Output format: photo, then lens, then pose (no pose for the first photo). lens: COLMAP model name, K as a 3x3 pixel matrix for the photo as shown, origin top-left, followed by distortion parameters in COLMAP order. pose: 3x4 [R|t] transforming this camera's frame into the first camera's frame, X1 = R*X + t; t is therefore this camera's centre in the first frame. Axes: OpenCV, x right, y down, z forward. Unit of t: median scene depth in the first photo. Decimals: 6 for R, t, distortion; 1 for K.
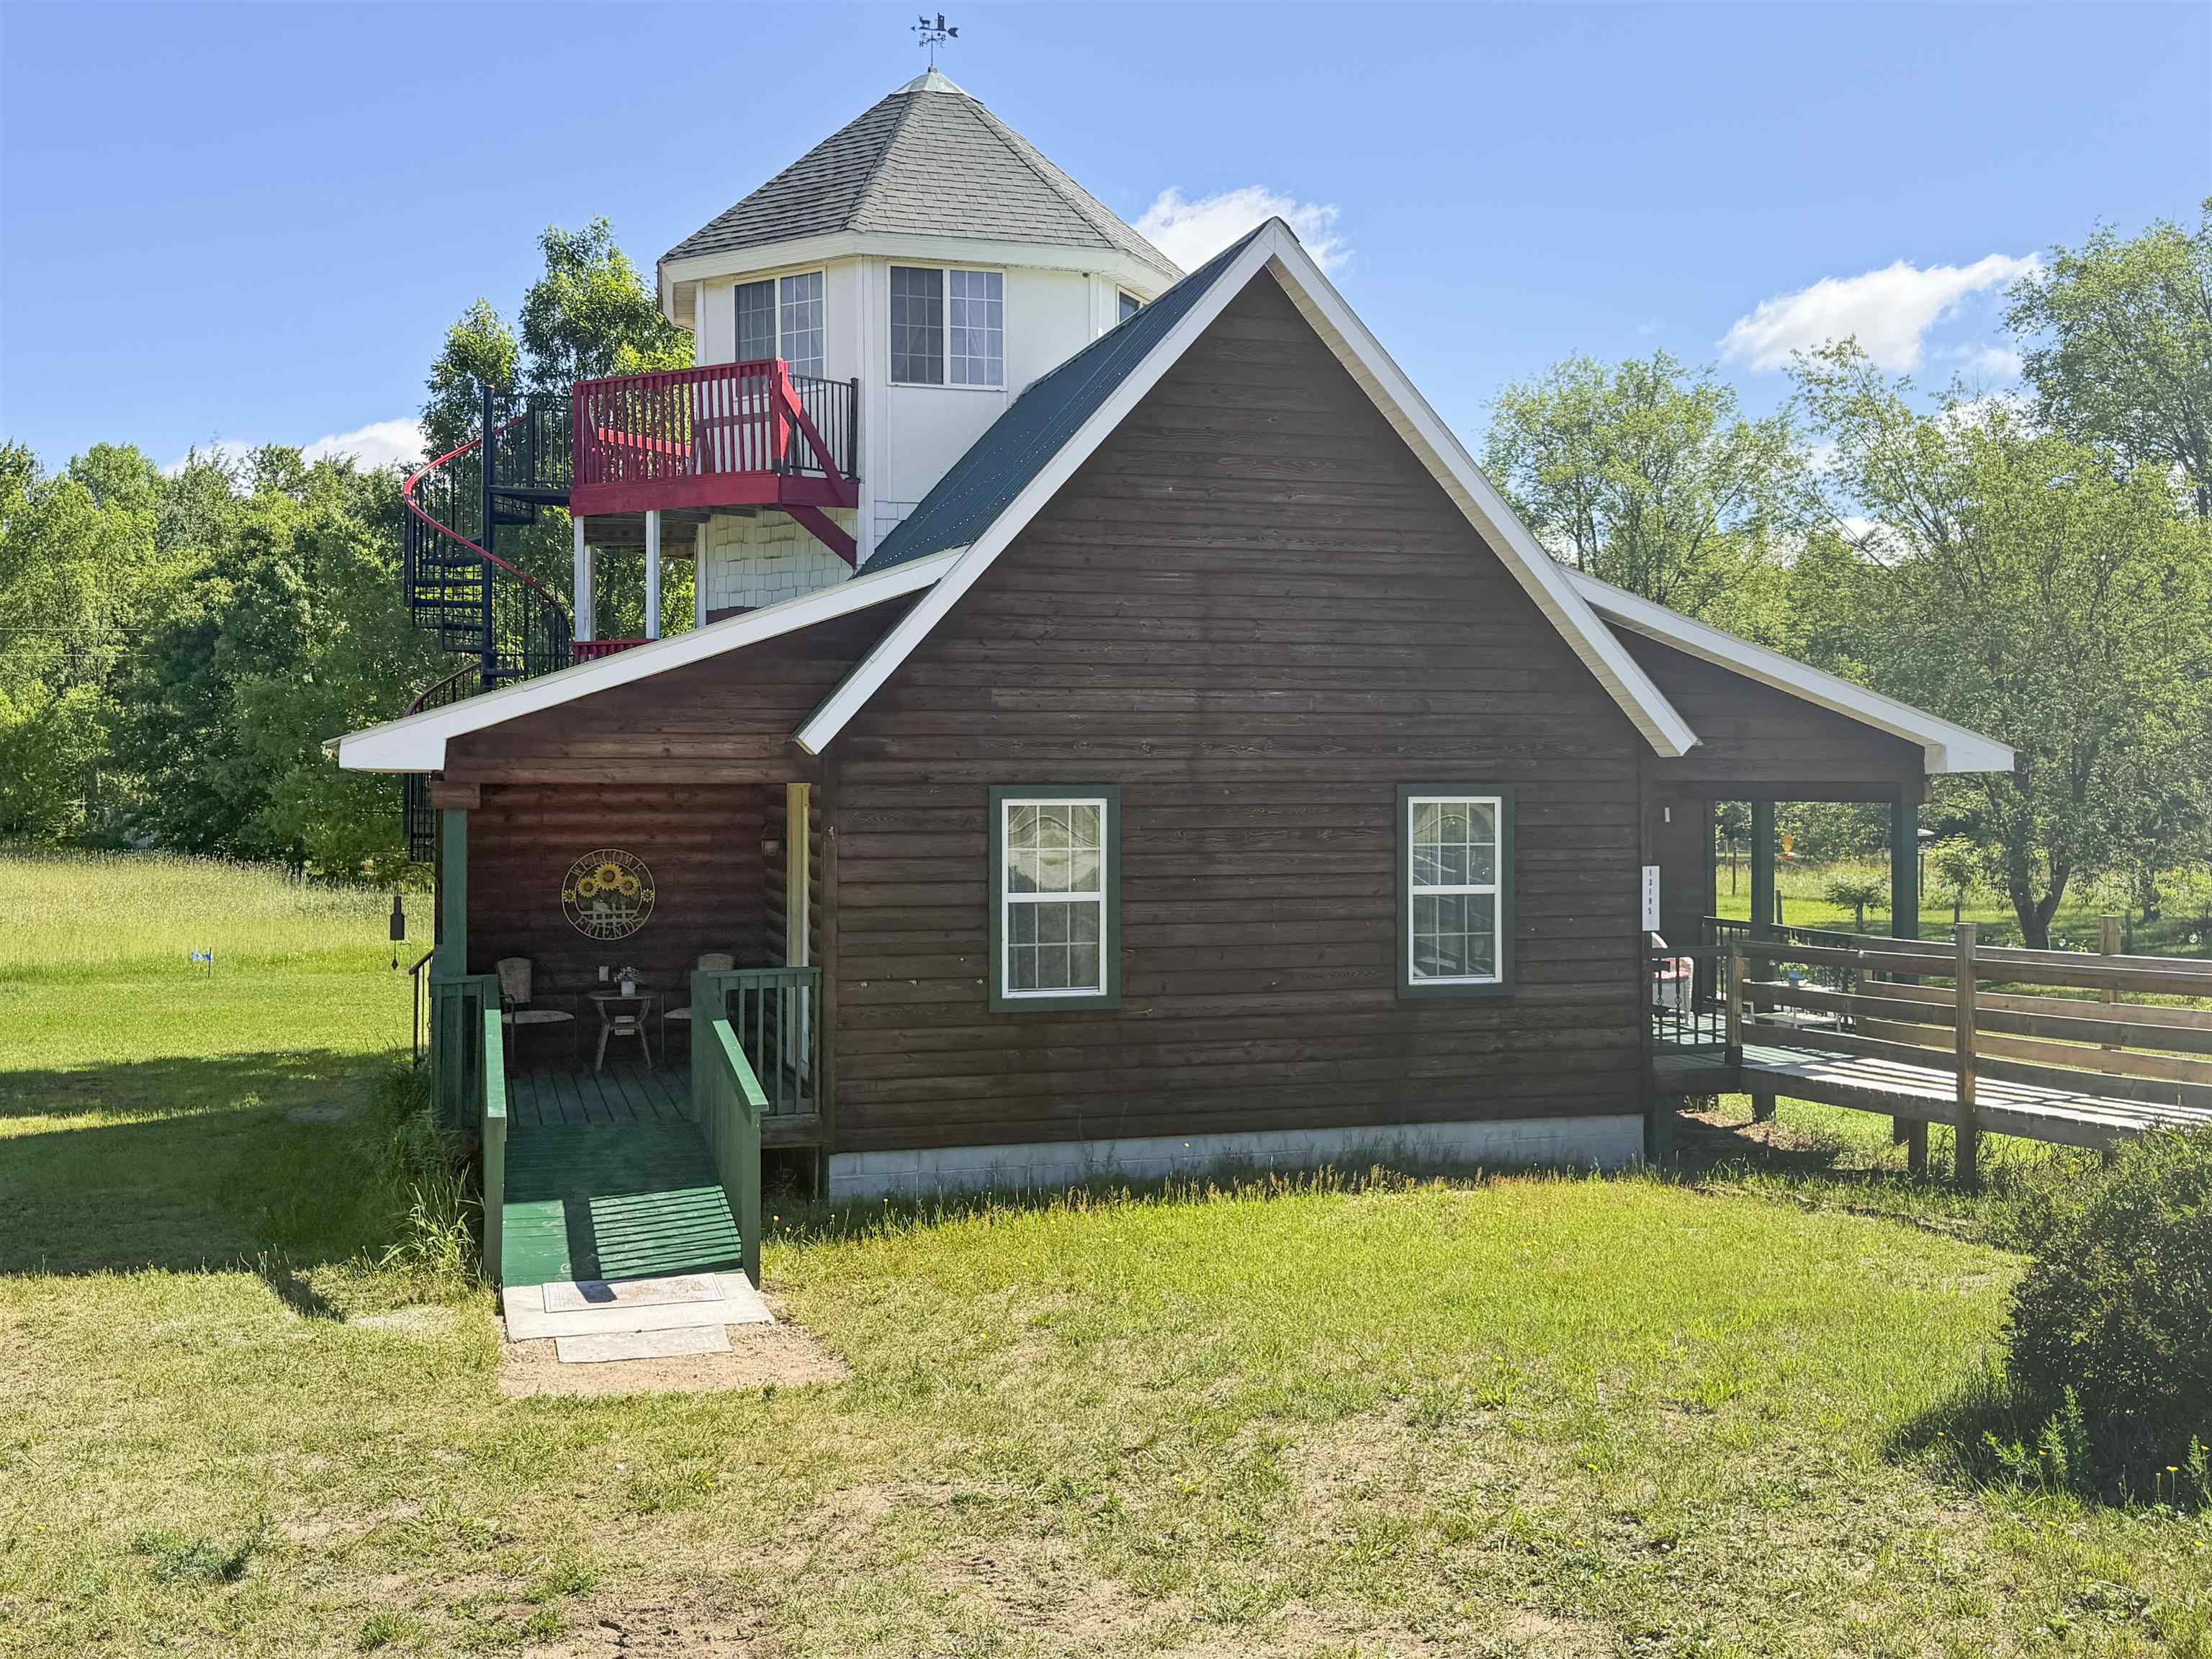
lens RADIAL K [[2050.6, 0, 1106.0], [0, 2050.6, 829.5], [0, 0, 1]] dist [-0.002115, 0.000639]
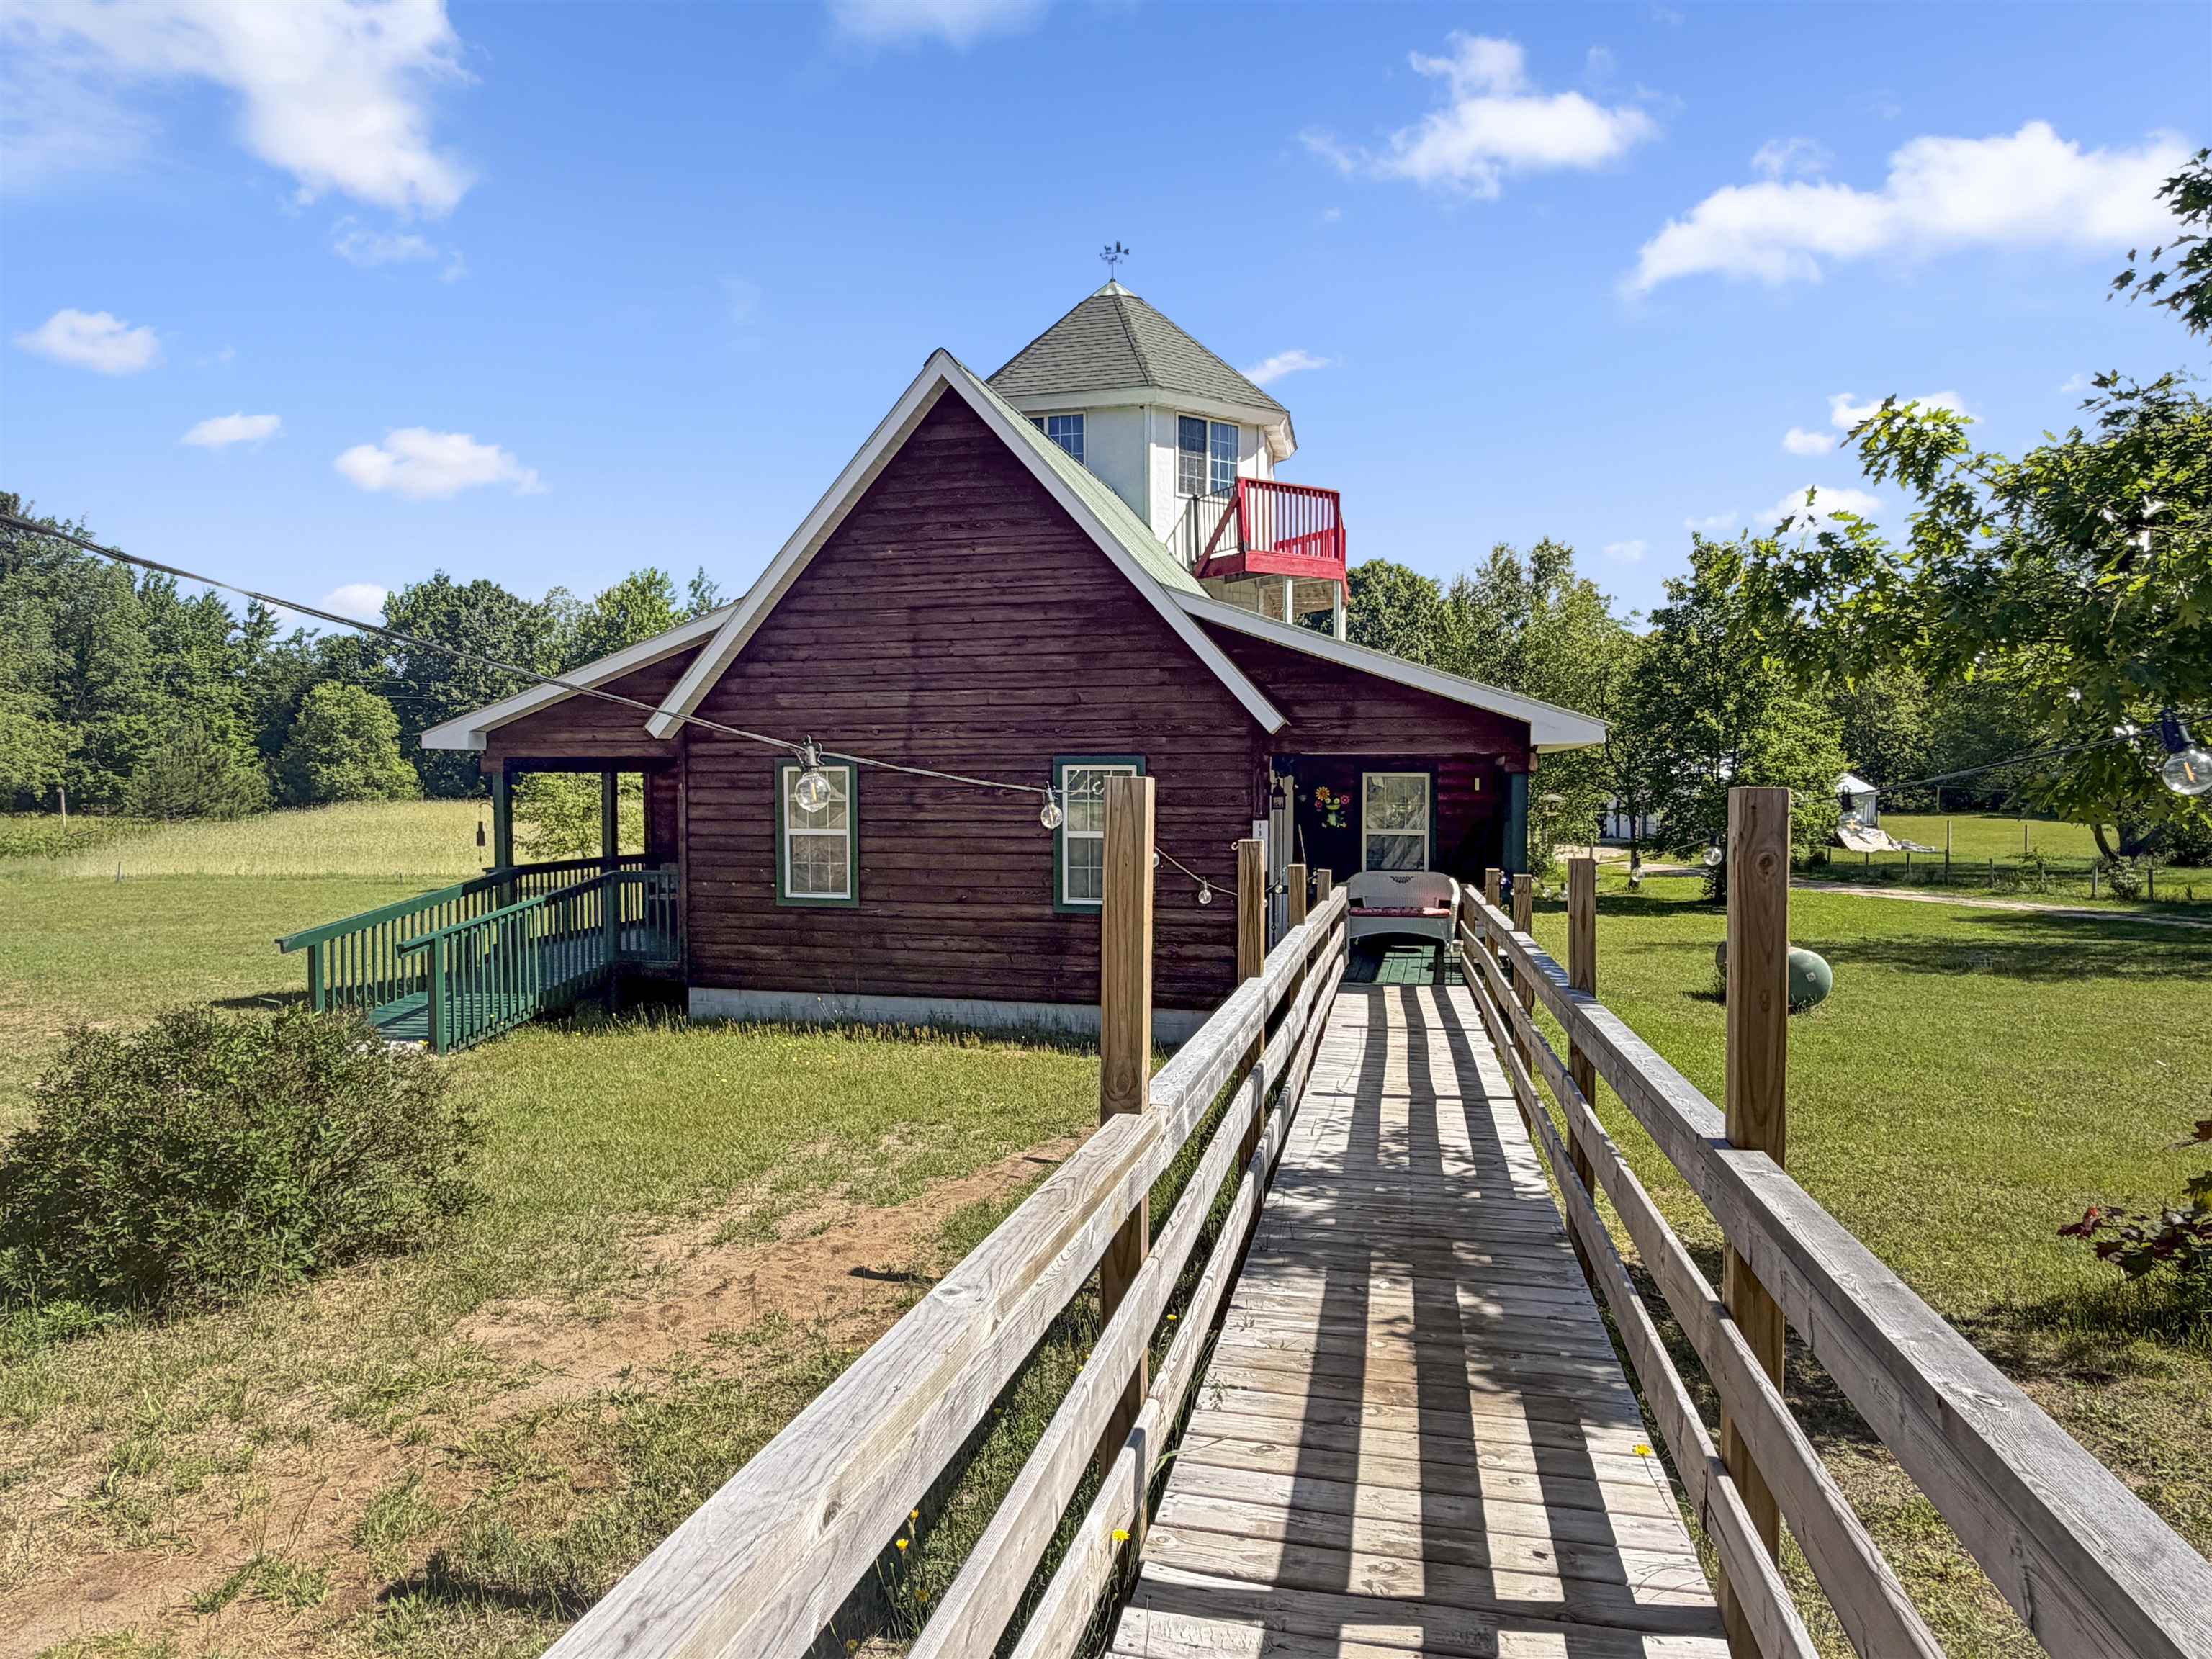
lens RADIAL K [[1267.6, 0, 1101.4], [0, 1267.6, 887.4], [0, 0, 1]] dist [-0.039280, -0.000084]
pose [[0.871572, 0.046517, -0.488056, 0.531629], [-0.012224, 0.997241, 0.073218, 0.002444], [0.490115, -0.057848, 0.869736, 0.251060]]
